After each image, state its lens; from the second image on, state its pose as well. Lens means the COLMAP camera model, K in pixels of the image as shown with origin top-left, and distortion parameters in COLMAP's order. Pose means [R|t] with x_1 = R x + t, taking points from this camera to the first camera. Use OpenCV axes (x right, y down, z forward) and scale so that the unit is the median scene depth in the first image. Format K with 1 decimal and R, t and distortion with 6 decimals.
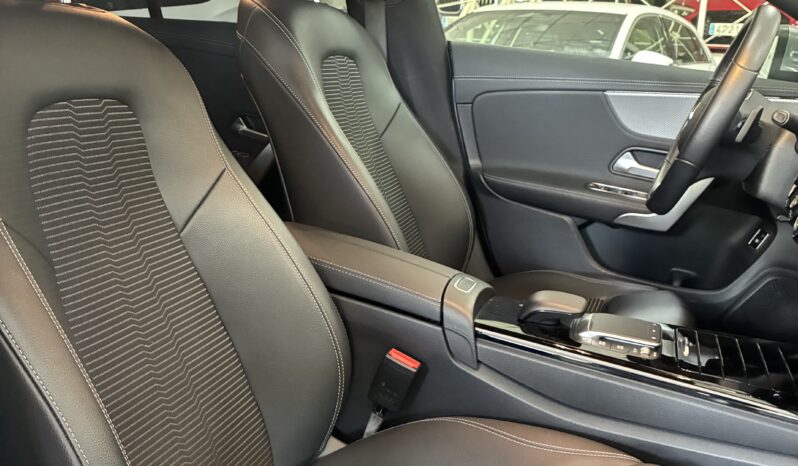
lens RADIAL K [[819.2, 0, 395.3], [0, 819.2, 229.8], [0, 0, 1]] dist [0.031040, 0.000000]
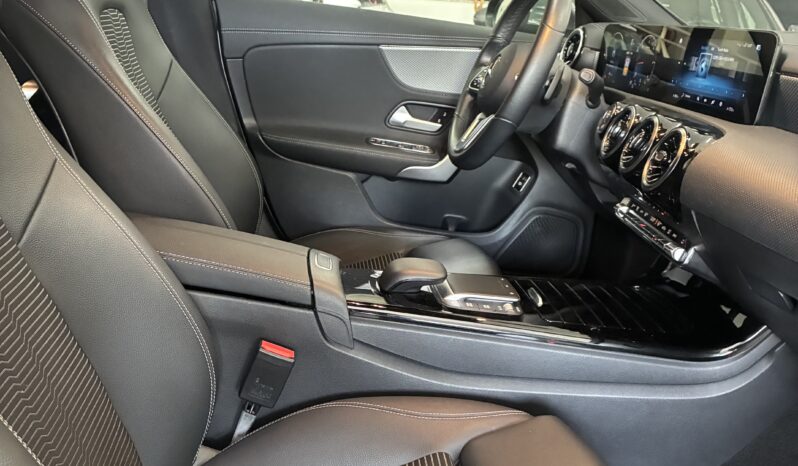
lens RADIAL K [[819.2, 0, 395.0], [0, 819.2, 229.9], [0, 0, 1]] dist [0.031040, 0.000000]
pose [[0.916799, -0.098135, 0.387102, -0.146960], [0.069371, 0.993735, 0.087630, -0.034237], [-0.393277, -0.053485, 0.917863, 0.069786]]
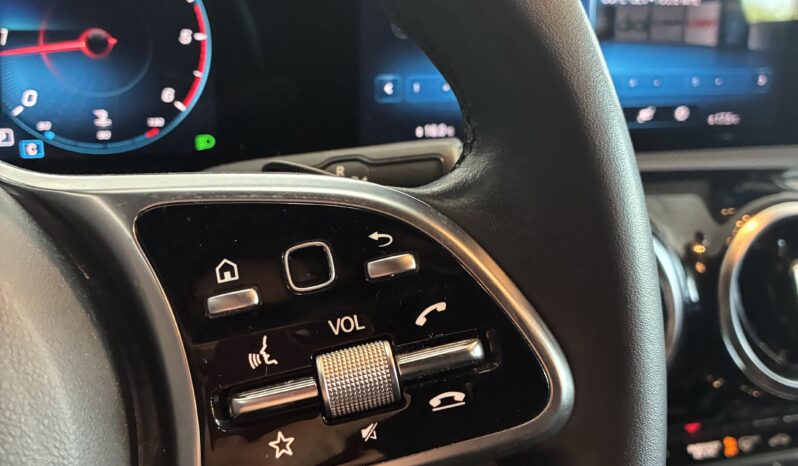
lens RADIAL K [[819.2, 0, 389.4], [0, 819.2, 219.4], [0, 0, 1]] dist [0.031040, 0.000000]
pose [[-0.618061, -0.346081, 0.705853, 0.231283], [0.079678, 0.865682, 0.494213, -0.170962], [-0.782082, 0.361695, -0.507469, 0.821857]]
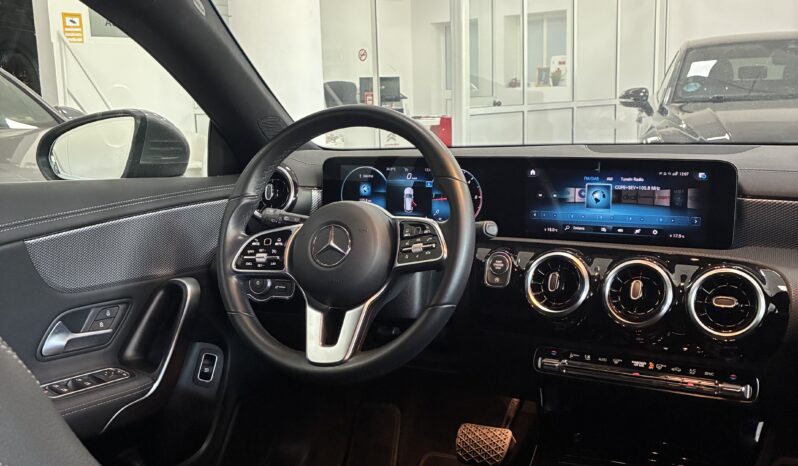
lens RADIAL K [[819.2, 0, 396.4], [0, 819.2, 226.1], [0, 0, 1]] dist [0.031040, 0.000000]
pose [[0.127534, -0.218499, 0.967467, -0.312067], [0.238704, 0.953524, 0.183884, -0.241229], [-0.962682, 0.207487, 0.173763, 0.683744]]
